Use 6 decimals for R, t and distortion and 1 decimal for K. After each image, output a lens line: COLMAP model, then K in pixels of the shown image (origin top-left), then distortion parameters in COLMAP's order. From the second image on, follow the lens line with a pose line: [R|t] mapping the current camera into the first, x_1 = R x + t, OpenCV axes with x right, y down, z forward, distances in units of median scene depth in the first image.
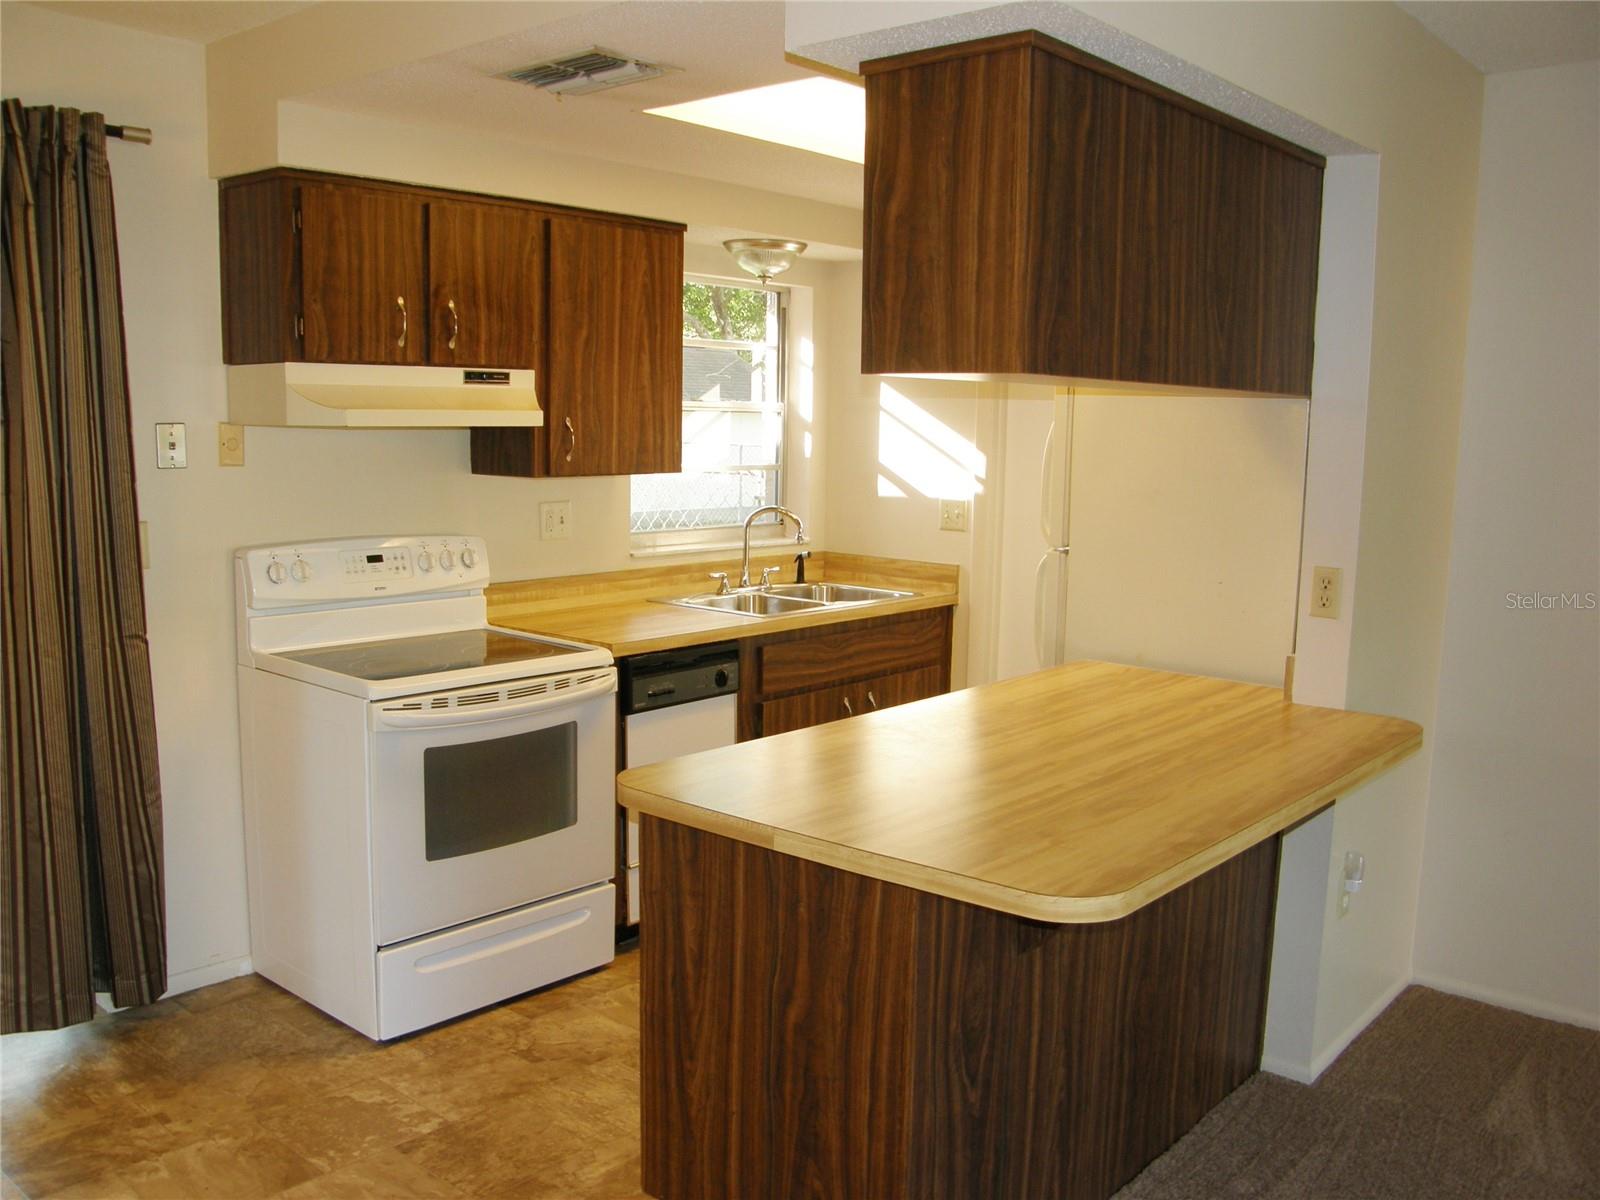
lens RADIAL K [[1394.2, 0, 818.9], [0, 1394.2, 627.8], [0, 0, 1]] dist [-0.153951, 0.136512]
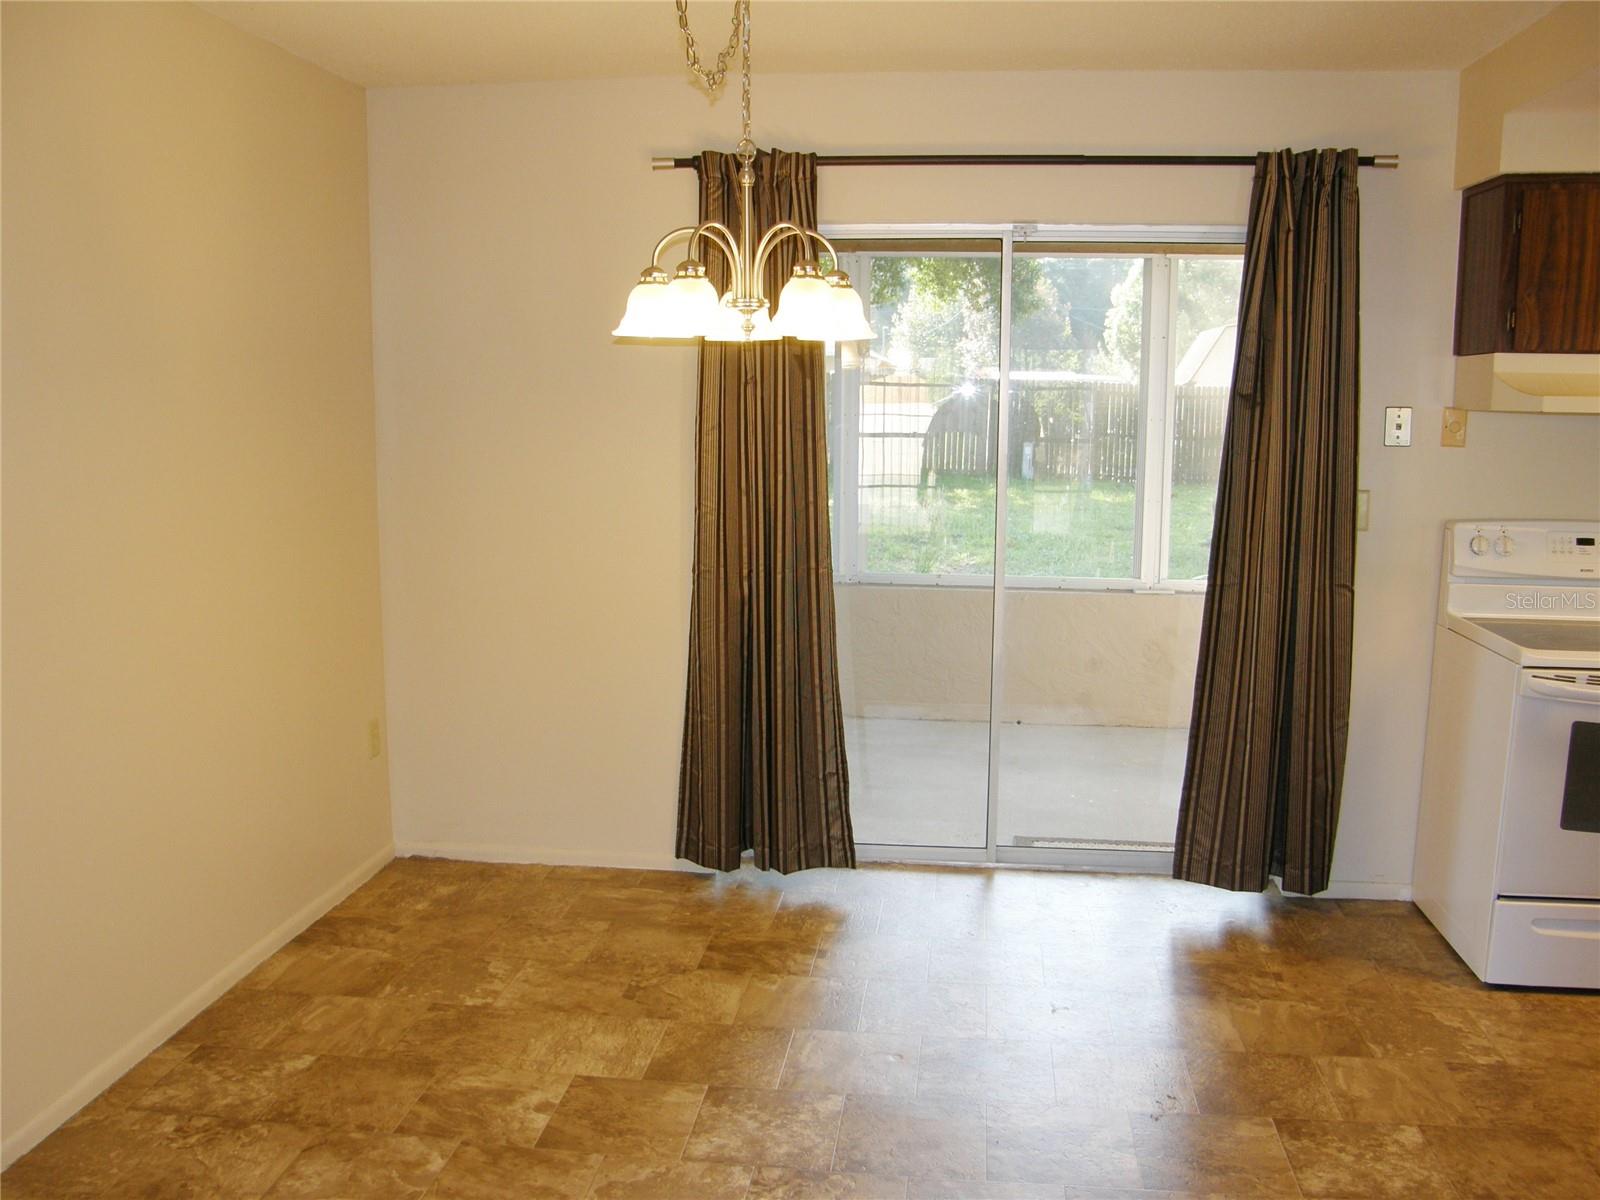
lens RADIAL K [[1394.2, 0, 807.5], [0, 1394.2, 624.9], [0, 0, 1]] dist [-0.153951, 0.136512]
pose [[0.553537, 0.120274, -0.824094, 0.230132], [-0.117811, 0.990875, 0.065482, 0.017566], [0.824449, 0.060841, 0.562656, -0.059805]]
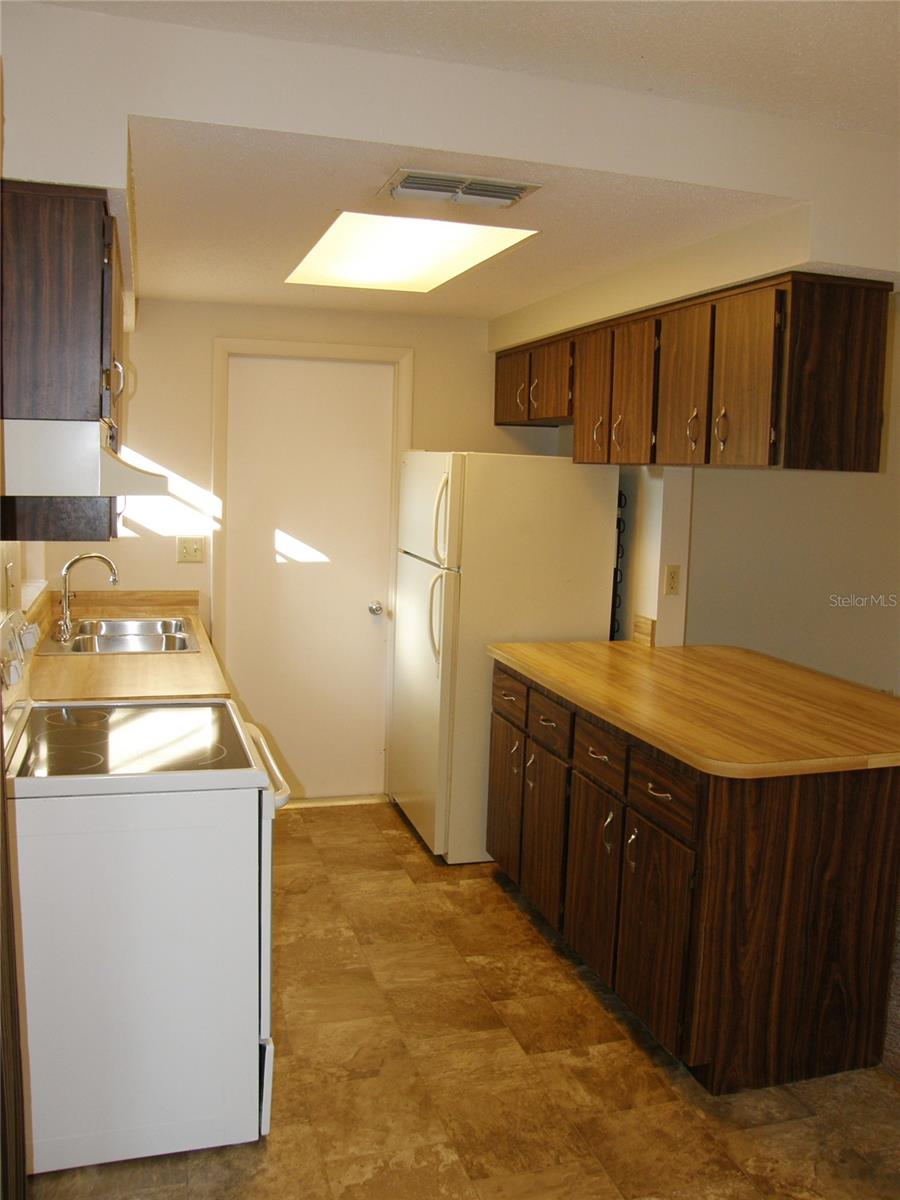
lens RADIAL K [[1045.7, 0, 452.1], [0, 1045.7, 584.5], [0, 0, 1]] dist [-0.153951, 0.136512]
pose [[0.538378, -0.096001, 0.837217, -0.832497], [0.106931, 0.993242, 0.045129, -0.103816], [-0.835891, 0.065228, 0.545005, 0.491002]]
